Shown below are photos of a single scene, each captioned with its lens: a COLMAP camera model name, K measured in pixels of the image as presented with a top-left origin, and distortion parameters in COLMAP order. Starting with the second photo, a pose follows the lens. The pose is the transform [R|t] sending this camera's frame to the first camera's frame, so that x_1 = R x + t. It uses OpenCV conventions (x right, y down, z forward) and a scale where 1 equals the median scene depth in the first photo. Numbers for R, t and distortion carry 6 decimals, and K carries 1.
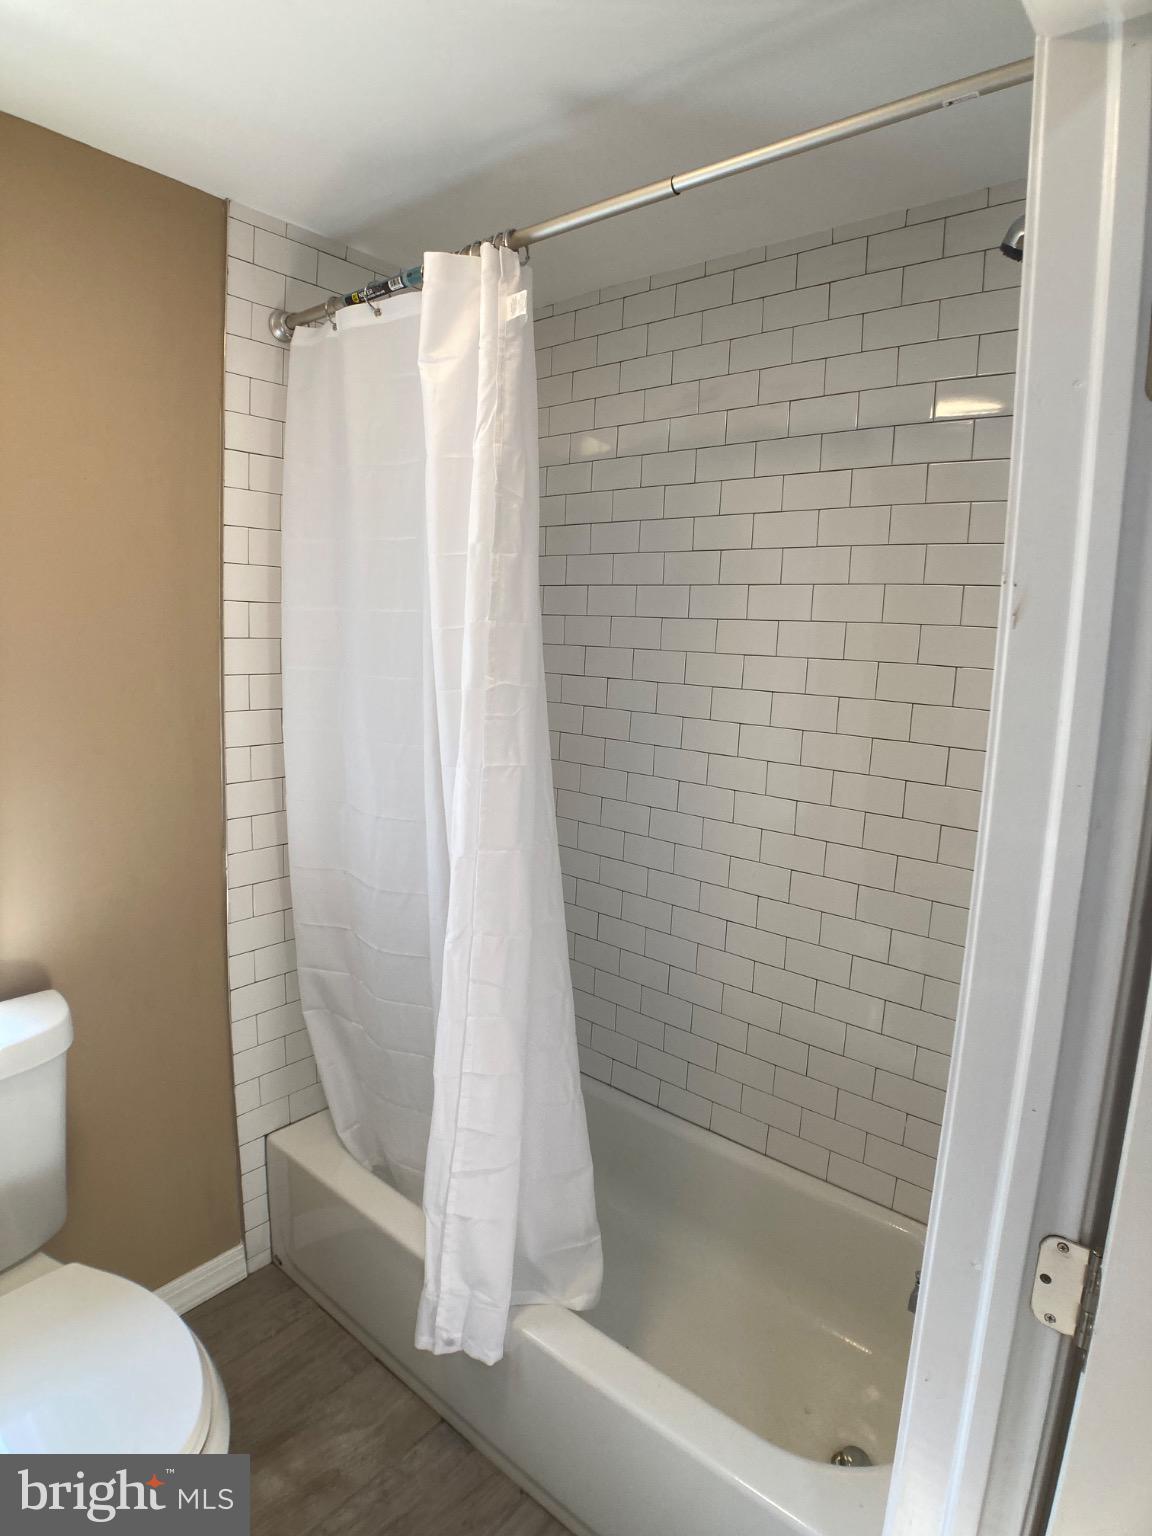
lens RADIAL K [[857.4, 0, 576.1], [0, 857.4, 755.6], [0, 0, 1]] dist [-0.095408, 0.028595]
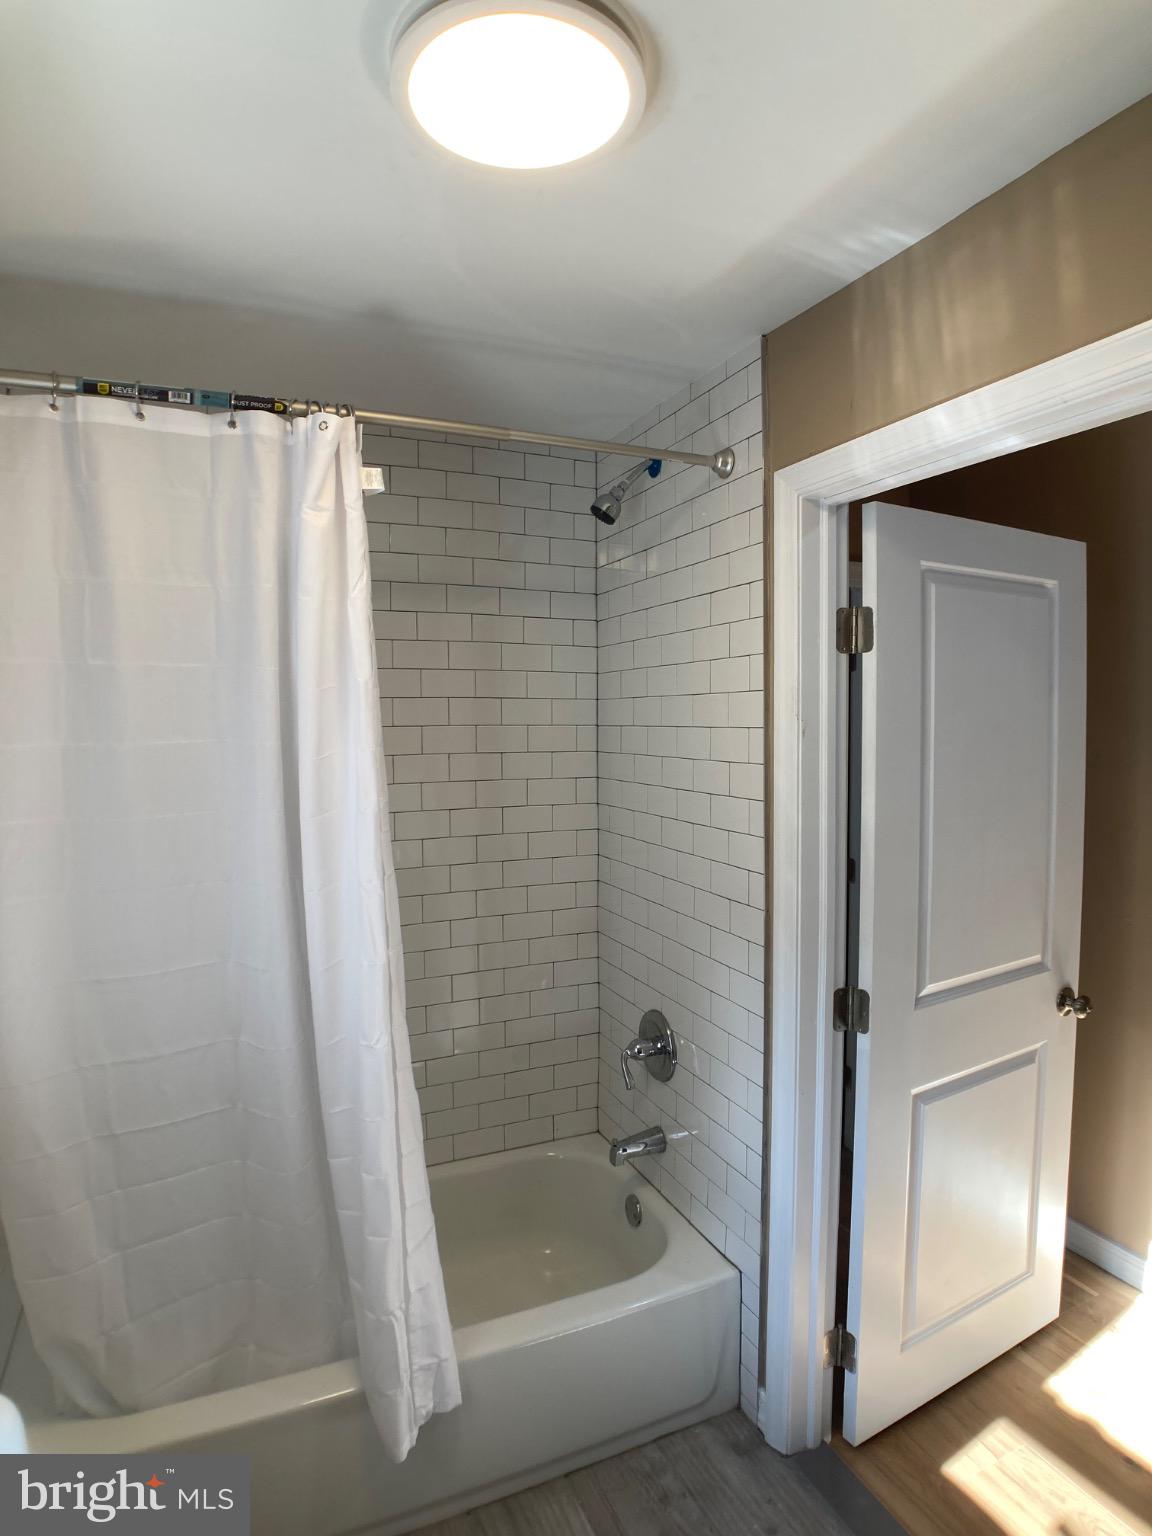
lens RADIAL K [[863.6, 0, 574.5], [0, 863.6, 741.5], [0, 0, 1]] dist [-0.096711, 0.019849]
pose [[0.433233, -0.069116, 0.898628, -0.916215], [0.152094, 0.988362, 0.002692, -0.117441], [-0.888356, 0.135509, 0.438704, 0.241355]]
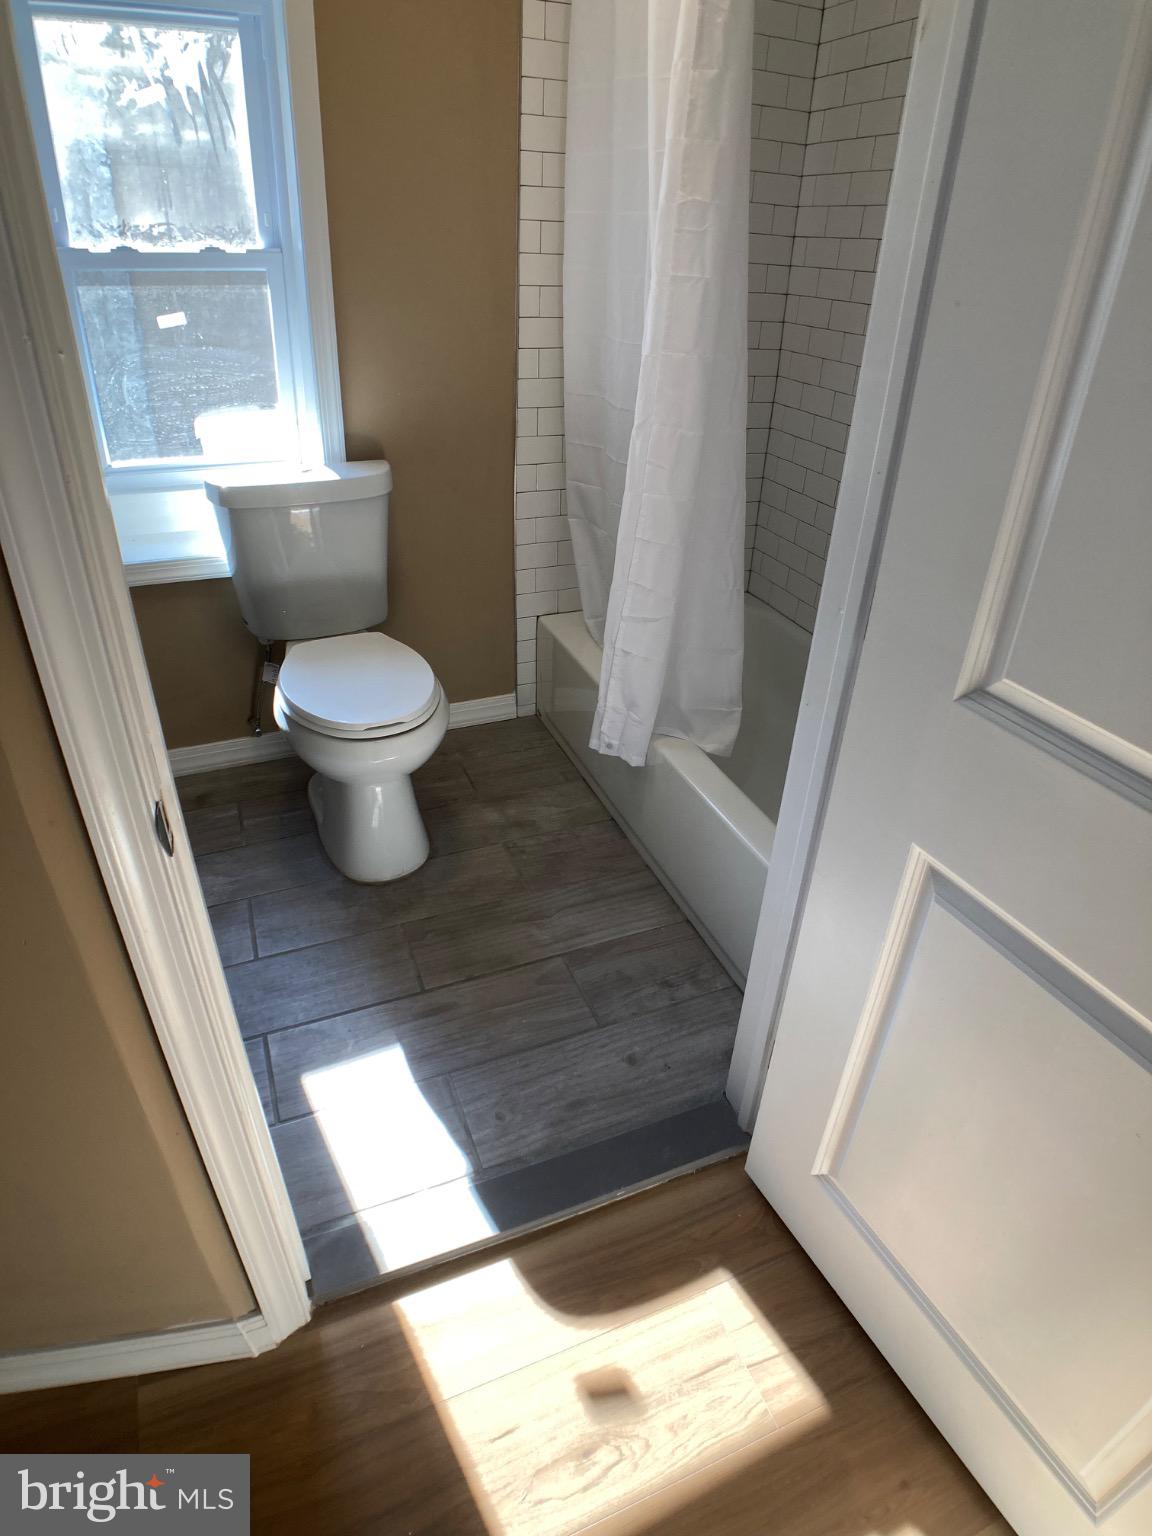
lens RADIAL K [[859.3, 0, 589.3], [0, 859.3, 750.8], [0, 0, 1]] dist [-0.098580, 0.022403]
pose [[0.890206, 0.232891, -0.391530, 0.370923], [-0.071780, 0.920420, 0.384284, 0.171780], [0.449869, -0.313988, 0.836080, -0.210050]]
